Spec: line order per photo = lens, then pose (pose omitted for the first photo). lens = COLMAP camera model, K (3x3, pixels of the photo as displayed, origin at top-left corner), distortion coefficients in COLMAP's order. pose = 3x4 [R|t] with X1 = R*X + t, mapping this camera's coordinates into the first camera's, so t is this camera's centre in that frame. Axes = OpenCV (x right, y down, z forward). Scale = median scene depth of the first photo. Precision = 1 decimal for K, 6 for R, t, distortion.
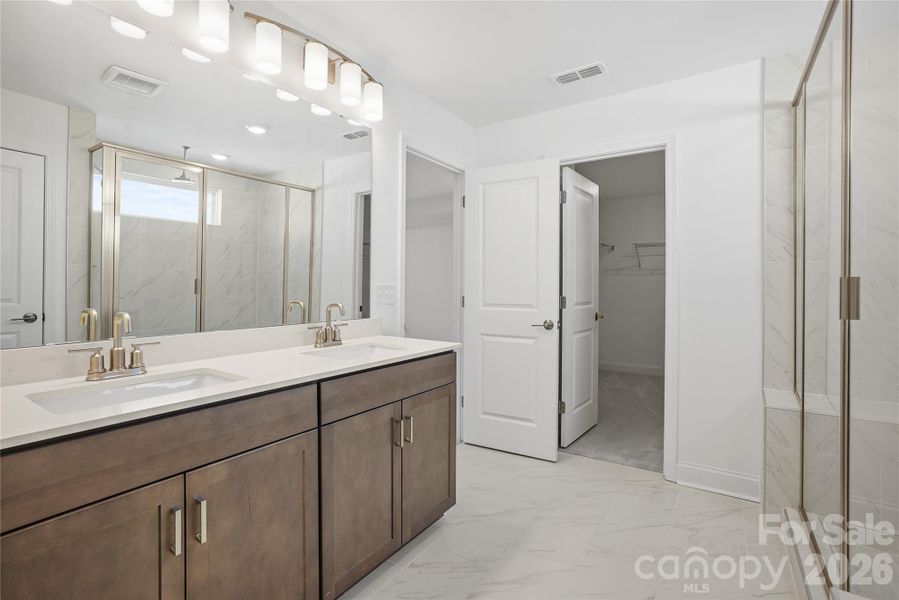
lens RADIAL K [[420.8, 0, 448.2], [0, 420.8, 287.6], [0, 0, 1]] dist [-0.048053, 0.023688]
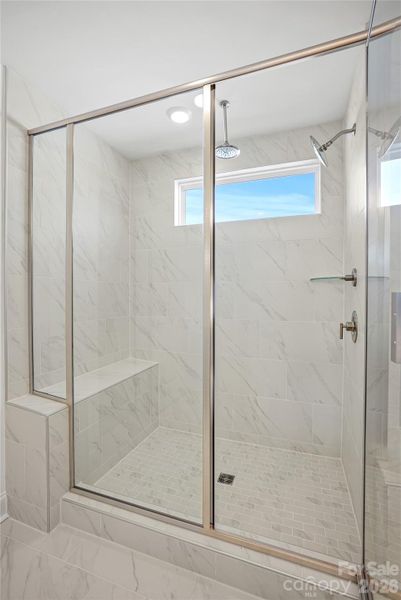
lens RADIAL K [[280.8, 0, 200.5], [0, 280.8, 300.0], [0, 0, 1]] dist [-0.048053, 0.023688]
pose [[-0.213674, -0.018050, 0.976738, 0.016766], [-0.001240, 0.999833, 0.018206, -0.013306], [-0.976904, 0.002679, -0.213661, 0.694123]]
